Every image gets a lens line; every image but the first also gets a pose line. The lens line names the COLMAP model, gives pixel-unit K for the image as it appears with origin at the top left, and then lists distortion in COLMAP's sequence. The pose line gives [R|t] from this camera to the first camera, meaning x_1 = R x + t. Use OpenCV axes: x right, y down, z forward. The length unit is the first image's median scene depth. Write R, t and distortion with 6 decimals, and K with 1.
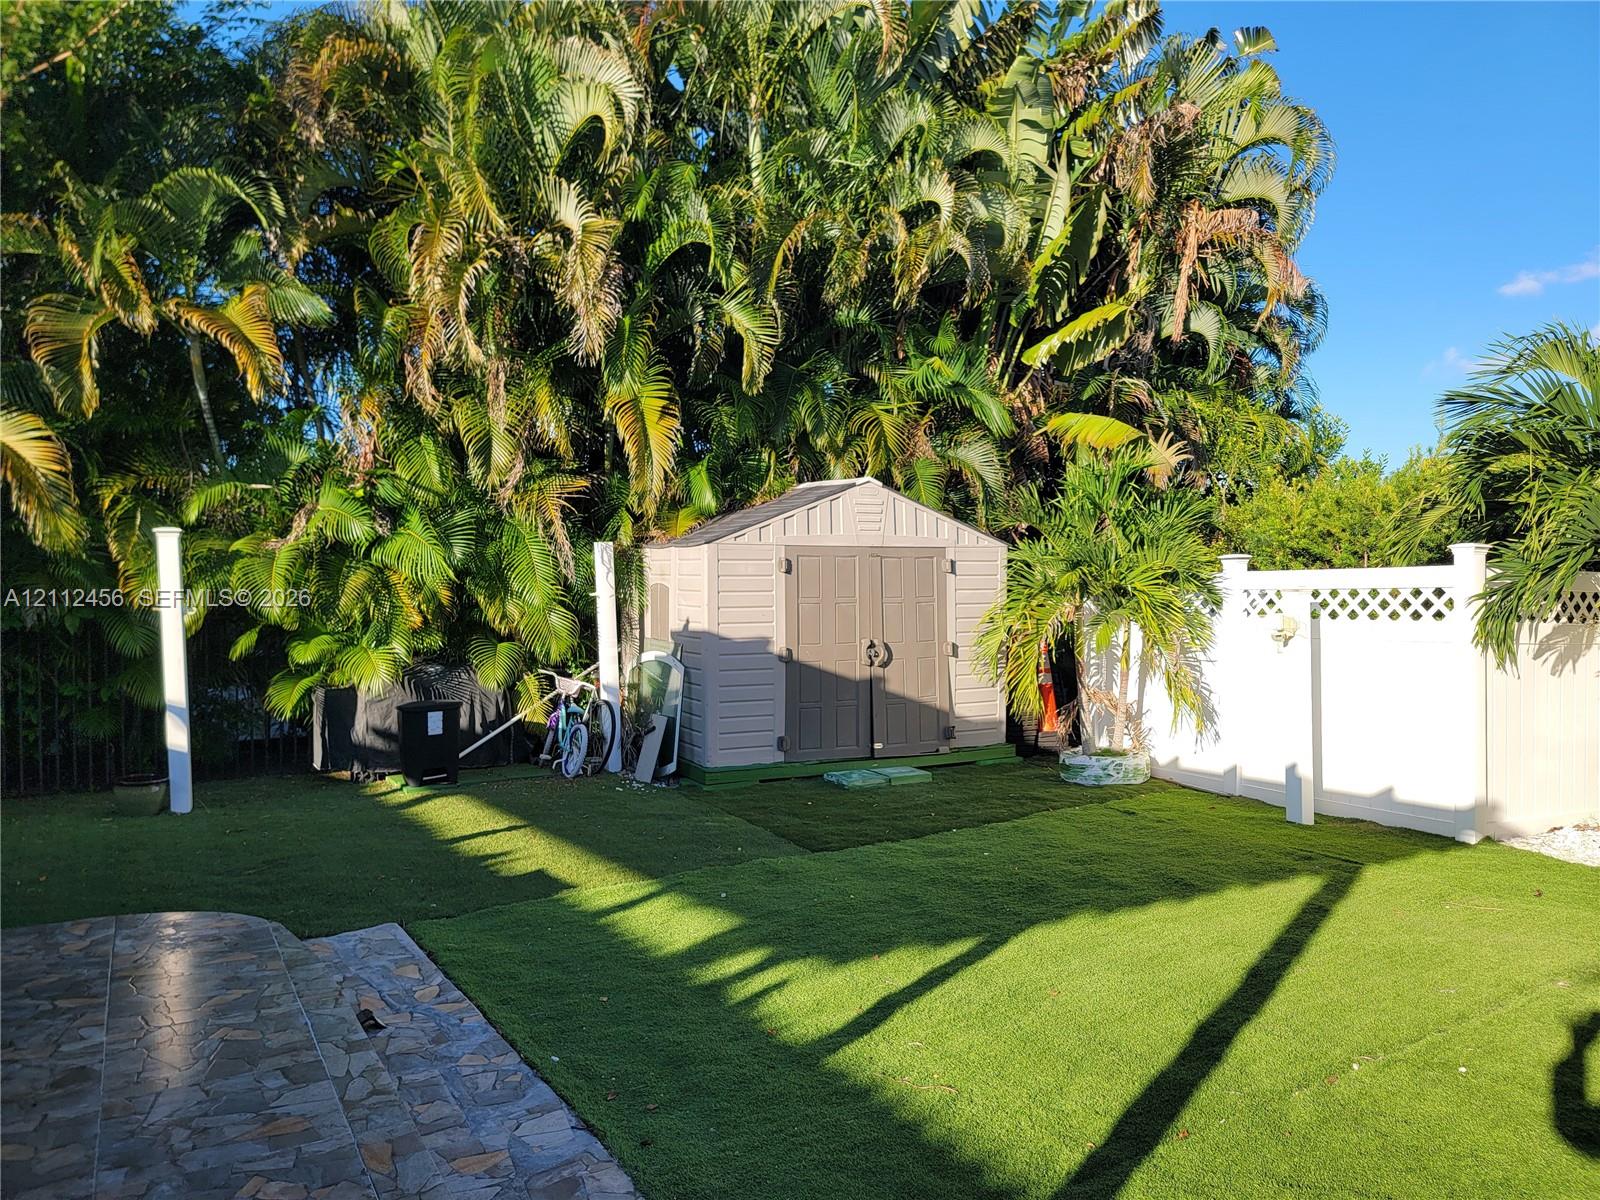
lens RADIAL K [[1111.6, 0, 805.3], [0, 1111.6, 600.8], [0, 0, 1]] dist [0.085626, -0.074181]
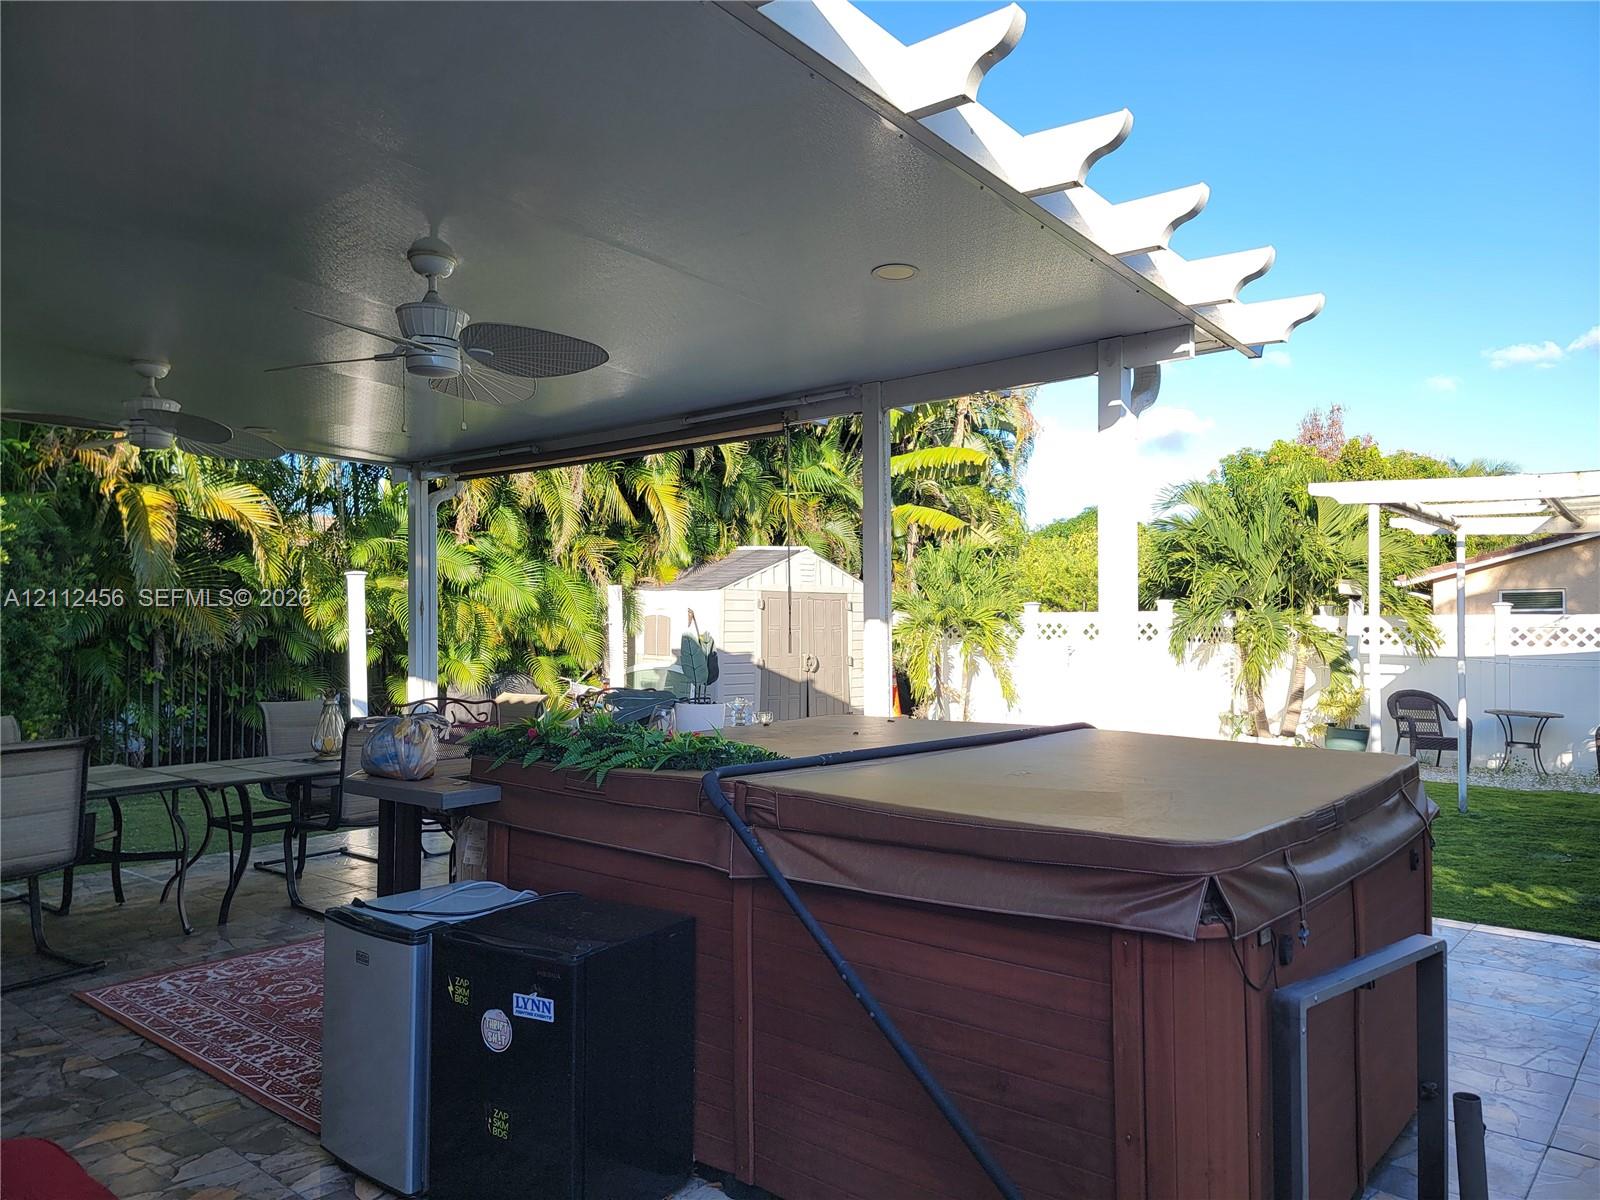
lens RADIAL K [[1111.6, 0, 810.0], [0, 1111.6, 615.2], [0, 0, 1]] dist [0.085626, -0.074181]
pose [[0.940842, 0.012022, 0.338631, -0.457714], [-0.006430, 0.999824, -0.017633, 0.008958], [-0.338784, 0.014412, 0.940754, -0.420413]]
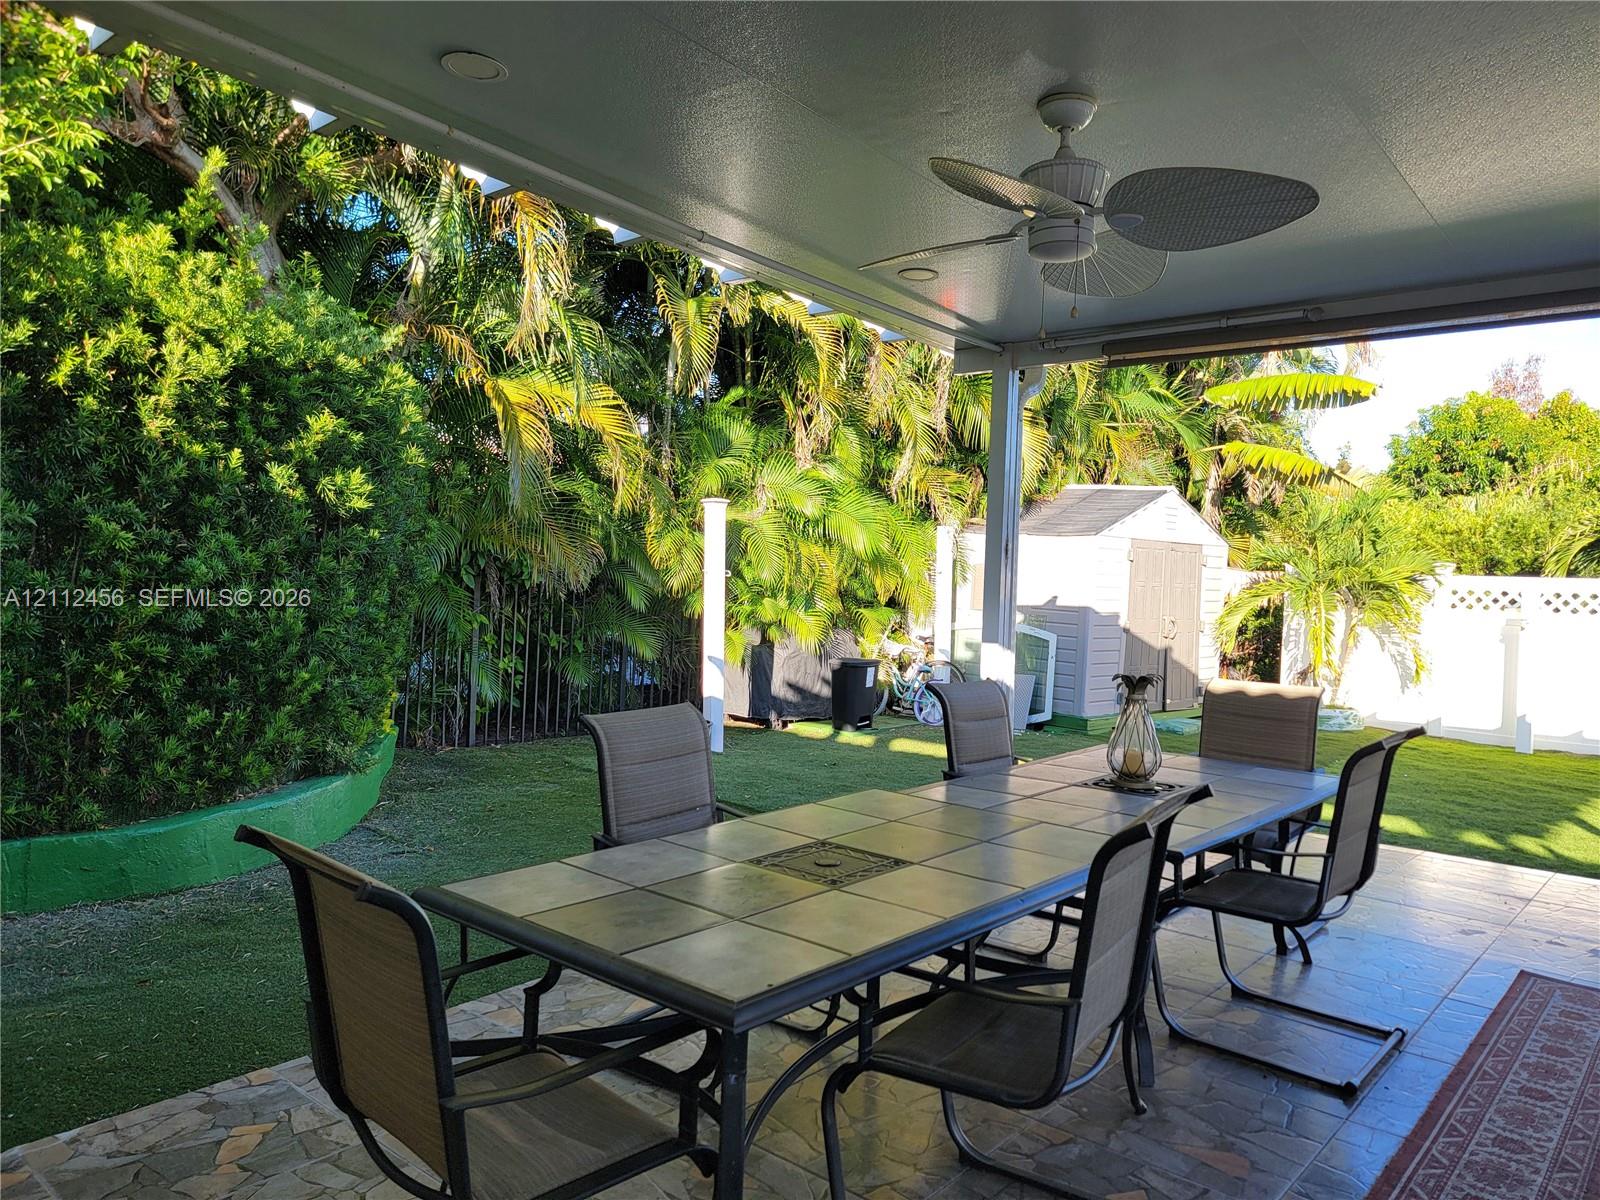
lens RADIAL K [[1111.6, 0, 816.7], [0, 1111.6, 610.4], [0, 0, 1]] dist [0.085626, -0.074181]
pose [[0.944273, 0.031189, 0.327683, -0.745227], [-0.041851, 0.998798, 0.025533, 0.012564], [-0.326493, -0.037824, 0.944443, -0.058151]]
